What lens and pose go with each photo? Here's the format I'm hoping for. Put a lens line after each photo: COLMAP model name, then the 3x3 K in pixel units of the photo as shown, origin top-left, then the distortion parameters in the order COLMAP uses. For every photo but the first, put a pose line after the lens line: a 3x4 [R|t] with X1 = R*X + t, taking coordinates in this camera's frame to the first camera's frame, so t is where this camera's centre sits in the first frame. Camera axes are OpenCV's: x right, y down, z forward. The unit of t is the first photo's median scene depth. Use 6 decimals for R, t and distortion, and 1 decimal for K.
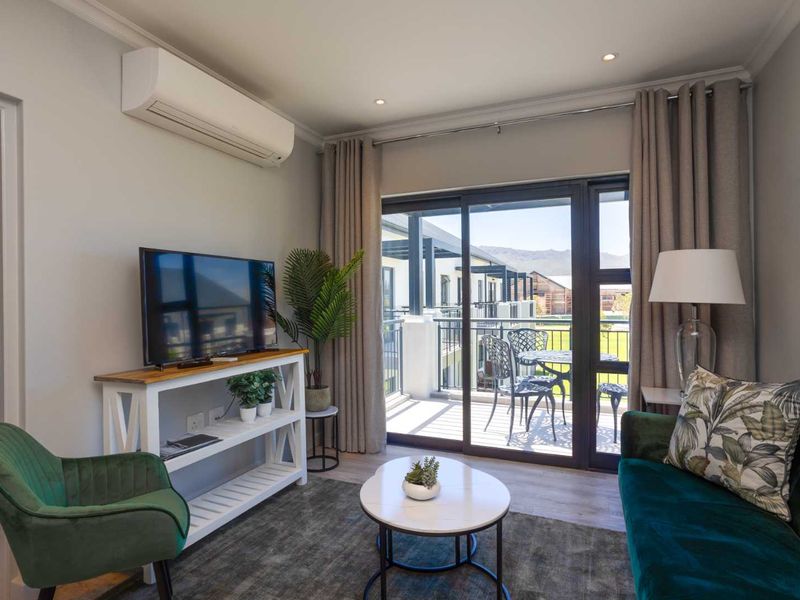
lens RADIAL K [[449.5, 0, 399.1], [0, 449.5, 305.3], [0, 0, 1]] dist [-0.062095, 0.035825]
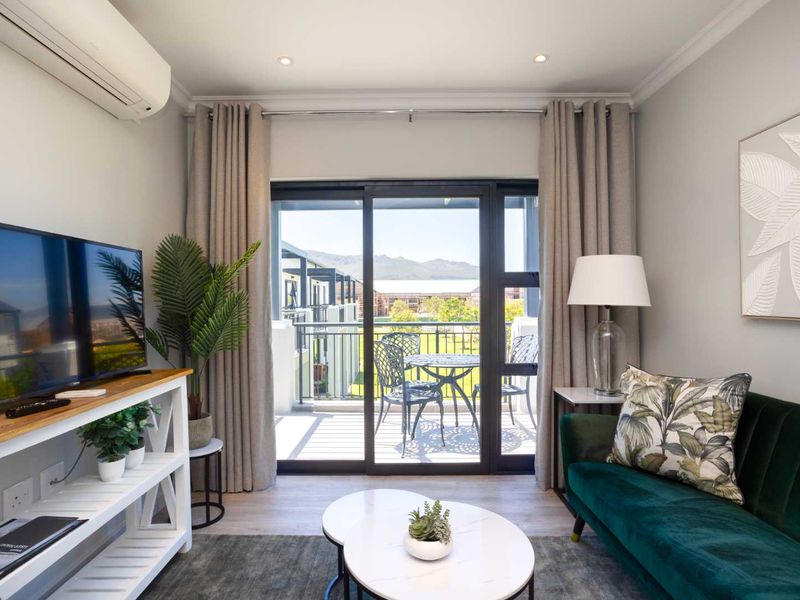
lens RADIAL K [[449.5, 0, 399.1], [0, 449.5, 305.3], [0, 0, 1]] dist [-0.062095, 0.035825]
pose [[0.918914, -0.003101, 0.394445, -0.199568], [0.005890, 0.999965, -0.005860, -0.002252], [-0.394413, 0.007709, 0.918901, 0.200929]]
